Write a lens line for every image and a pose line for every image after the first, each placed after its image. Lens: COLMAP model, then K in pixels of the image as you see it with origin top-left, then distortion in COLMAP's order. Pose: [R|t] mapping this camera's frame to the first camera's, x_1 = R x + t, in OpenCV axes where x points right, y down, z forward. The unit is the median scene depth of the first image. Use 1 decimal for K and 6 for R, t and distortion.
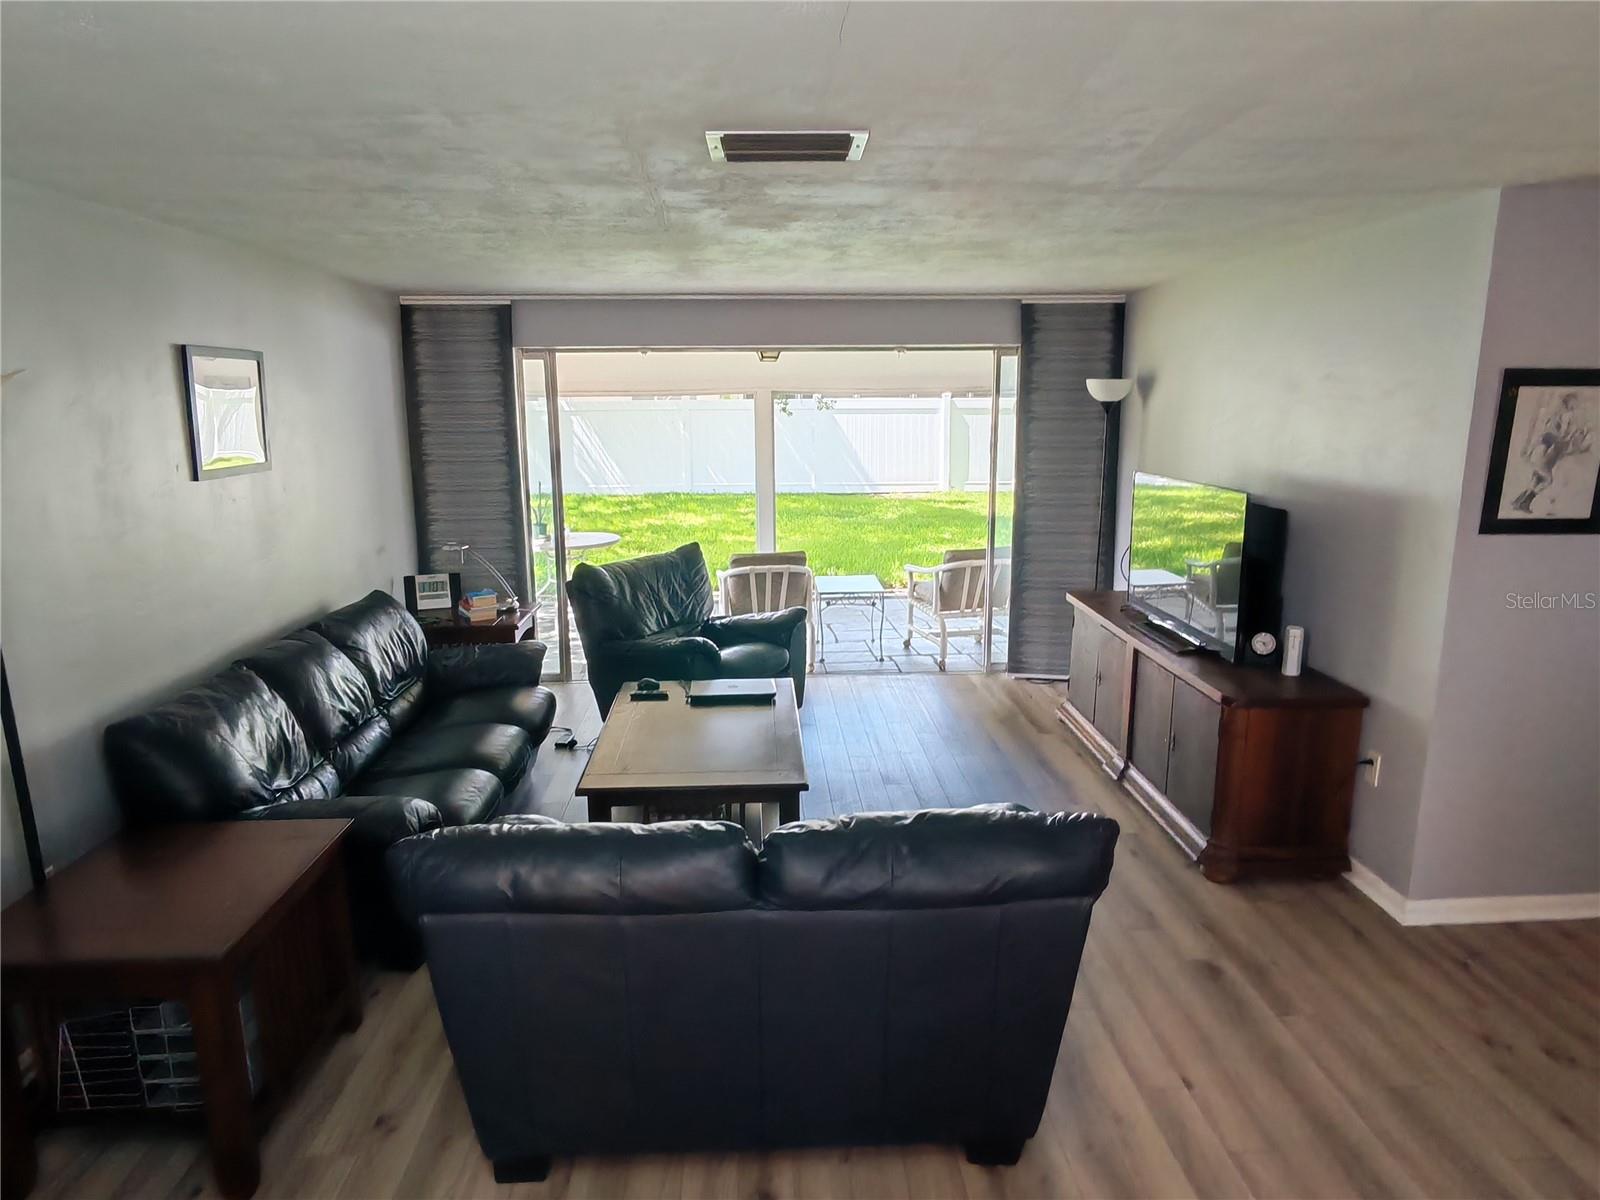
lens RADIAL K [[1015.6, 0, 800.0], [0, 1015.6, 600.0], [0, 0, 1]] dist [0.000164, -0.000008]
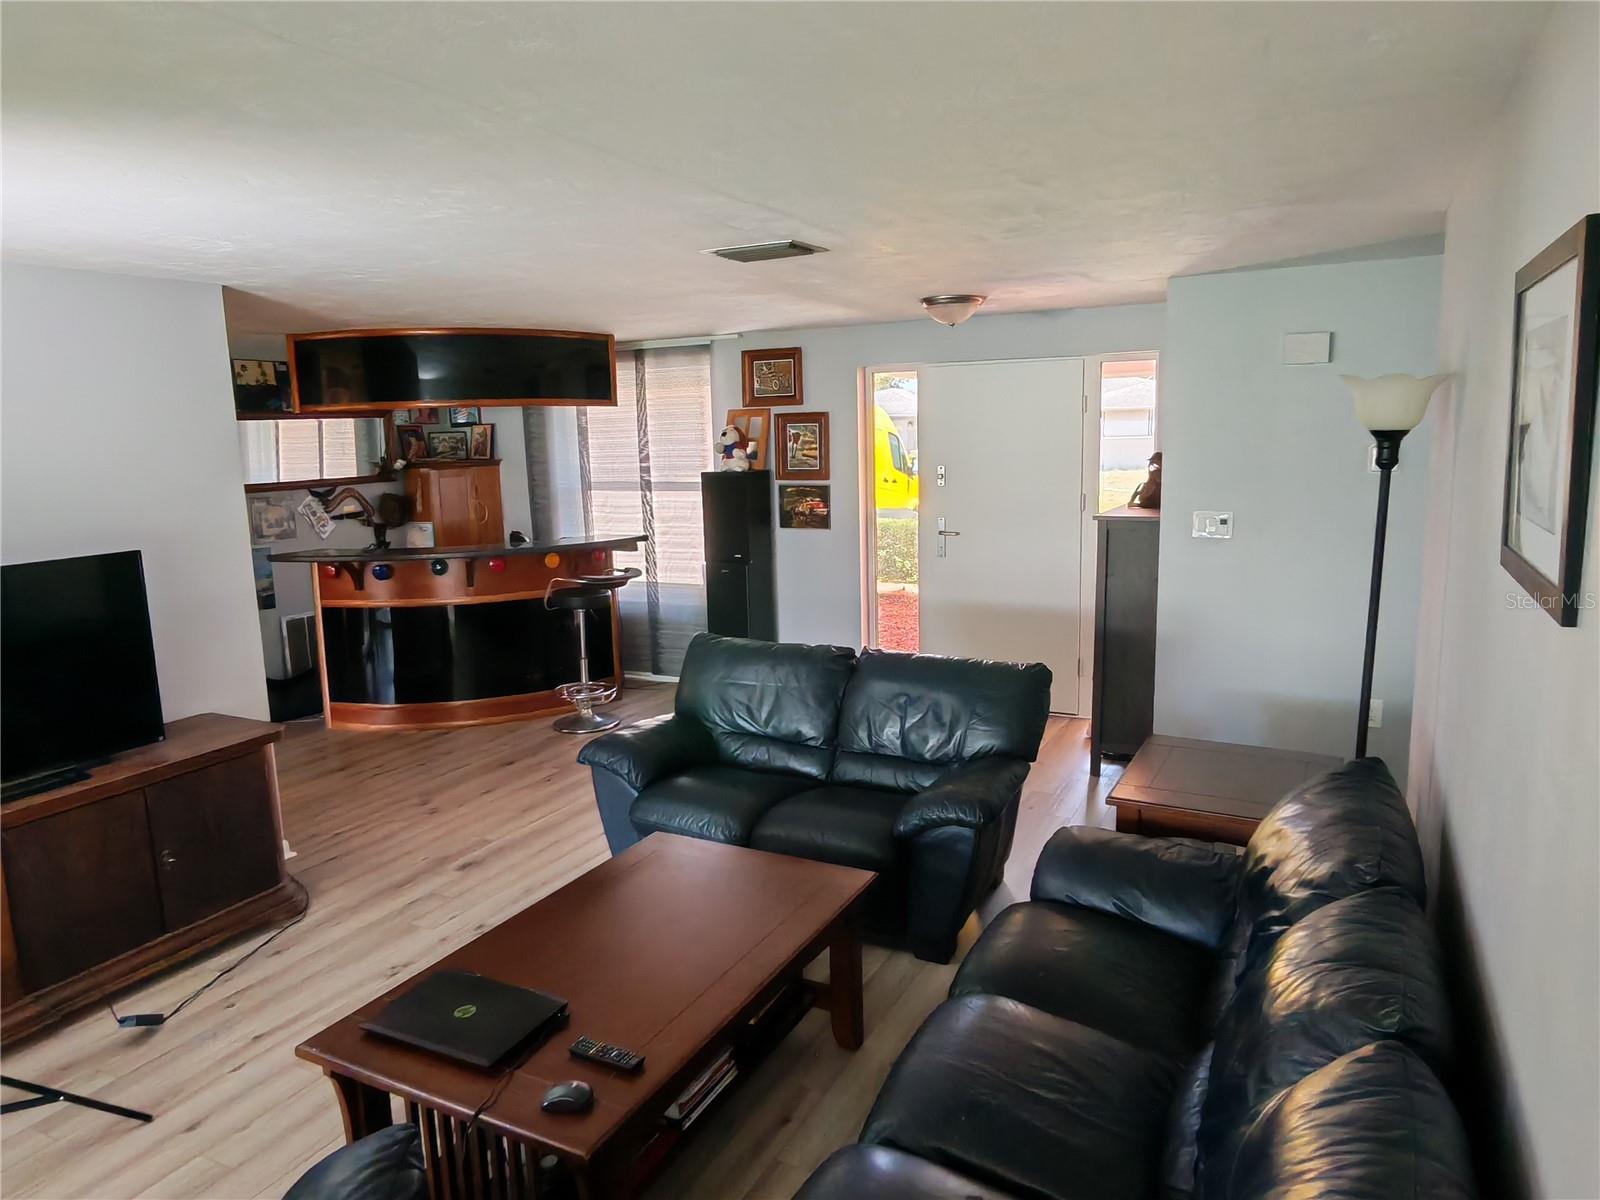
lens RADIAL K [[1044.9, 0, 800.0], [0, 1044.9, 600.0], [0, 0, 1]] dist [0.003520, -0.001152]
pose [[-0.863824, -0.053089, 0.500989, -0.649433], [0.132426, 0.935536, 0.327470, -0.356019], [-0.486078, 0.349220, -0.801107, 1.822528]]
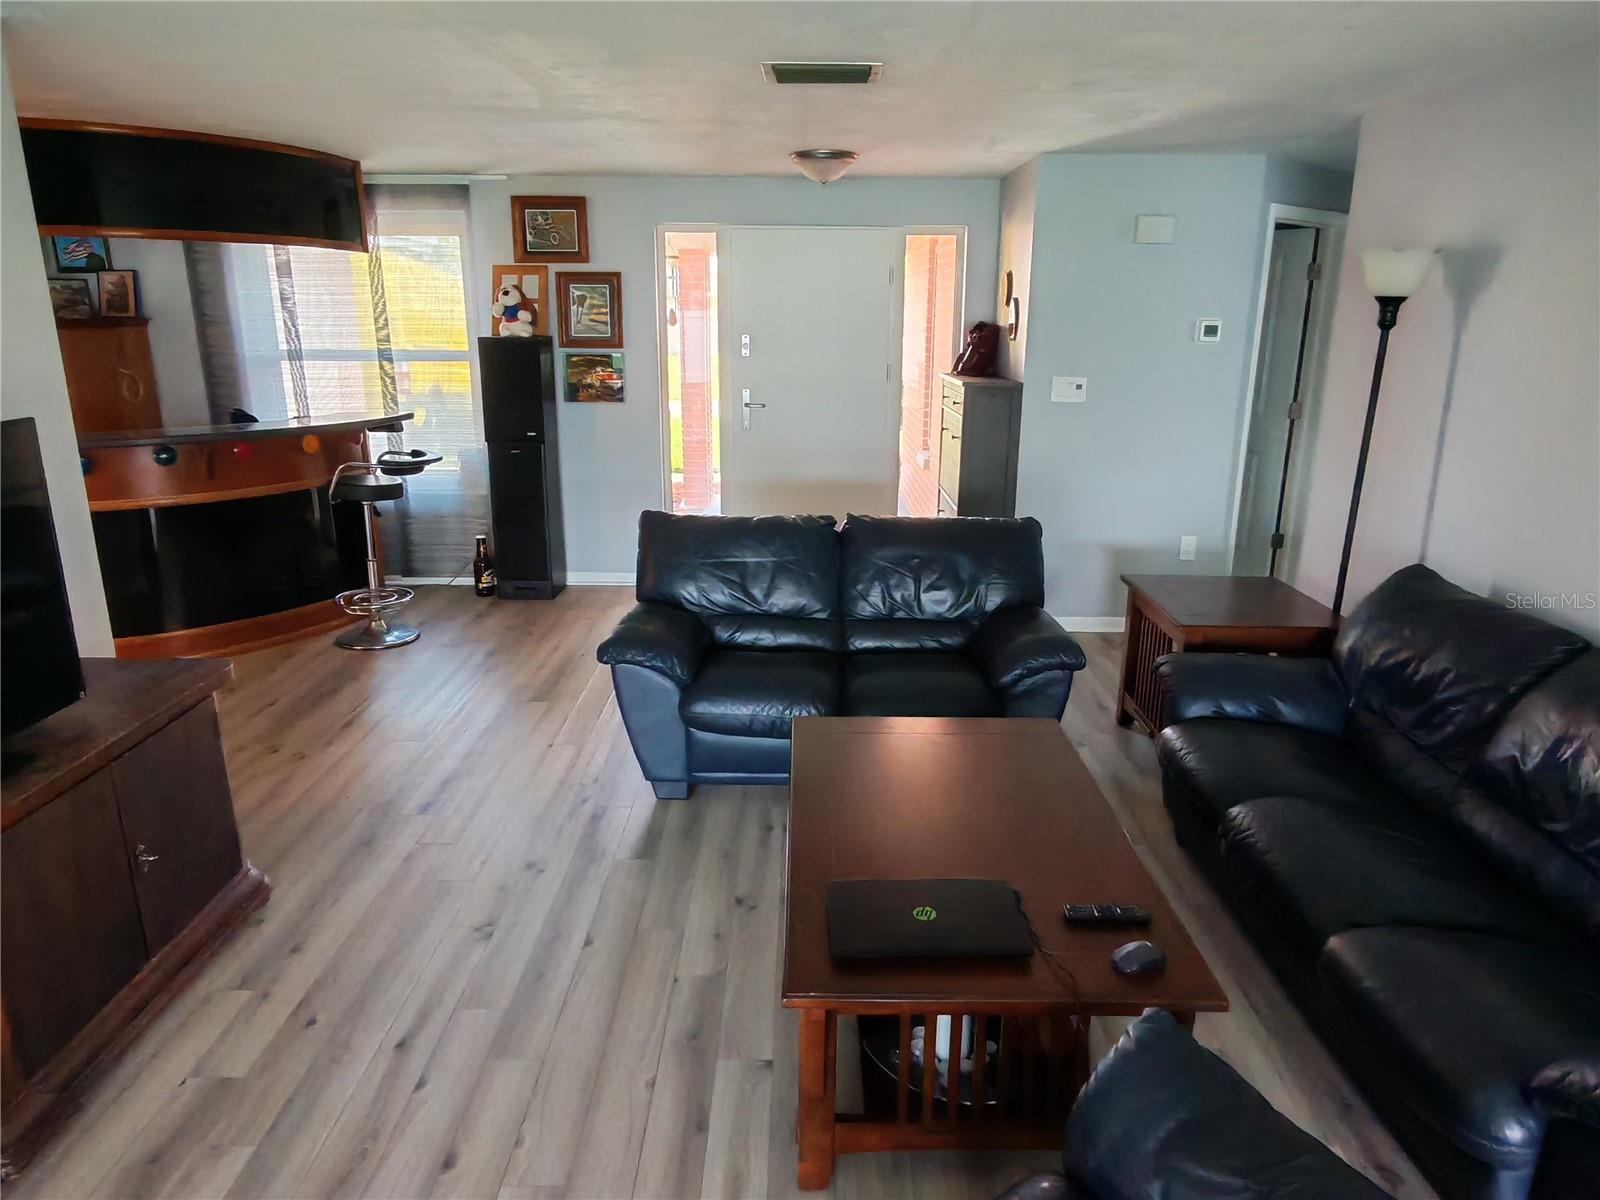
lens RADIAL K [[1043.3, 0, 800.0], [0, 1043.3, 600.0], [0, 0, 1]] dist [-0.004151, -0.001966]
pose [[-0.998792, -0.012997, 0.047395, -0.045714], [0.010082, 0.889695, 0.456444, -0.349983], [-0.048099, 0.456370, -0.888489, 1.942839]]
